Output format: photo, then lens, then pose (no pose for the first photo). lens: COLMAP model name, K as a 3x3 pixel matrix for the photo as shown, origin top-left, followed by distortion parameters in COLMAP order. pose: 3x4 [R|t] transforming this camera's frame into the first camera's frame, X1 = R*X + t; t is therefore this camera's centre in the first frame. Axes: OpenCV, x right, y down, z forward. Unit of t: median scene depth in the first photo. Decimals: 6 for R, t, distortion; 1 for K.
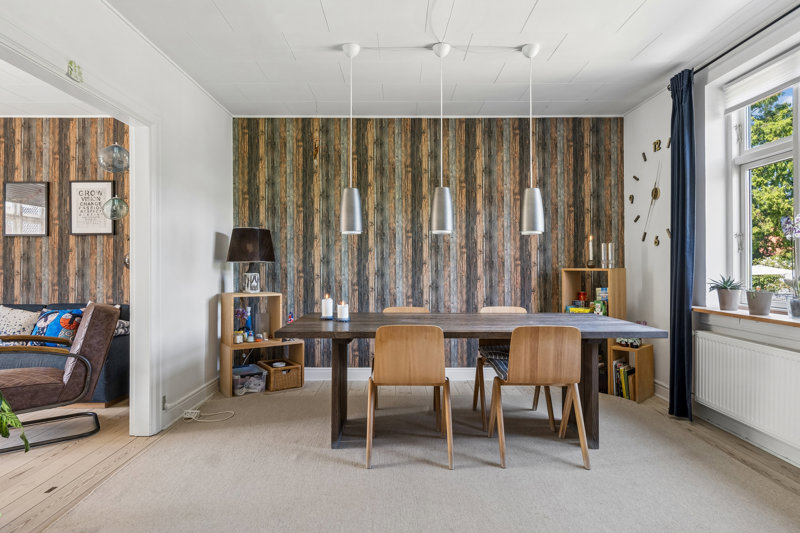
lens RADIAL K [[499.1, 0, 404.5], [0, 499.1, 266.2], [0, 0, 1]] dist [-0.003909, -0.001797]
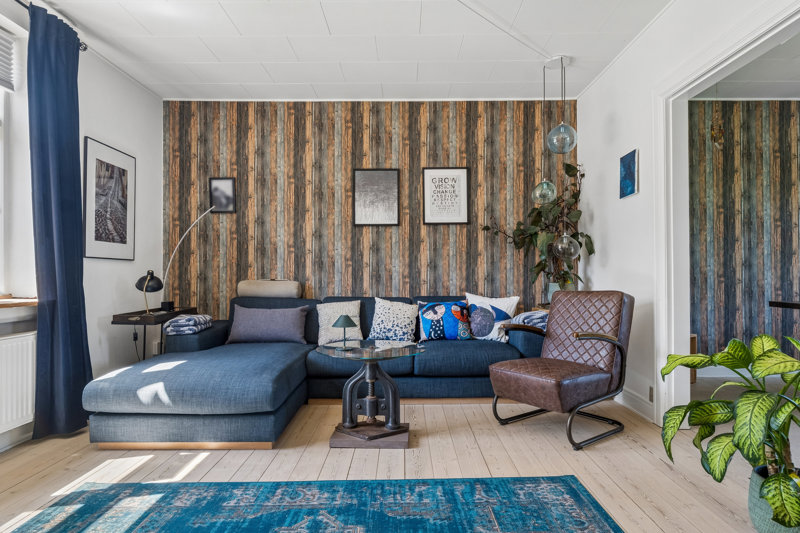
lens RADIAL K [[550.0, 0, 399.7], [0, 550.0, 266.9], [0, 0, 1]] dist [-0.000982, -0.003341]
pose [[0.999942, -0.001787, -0.010610, -0.701280], [0.001831, 0.999989, 0.004210, 0.013956], [0.010602, -0.004229, 0.999935, -0.053588]]
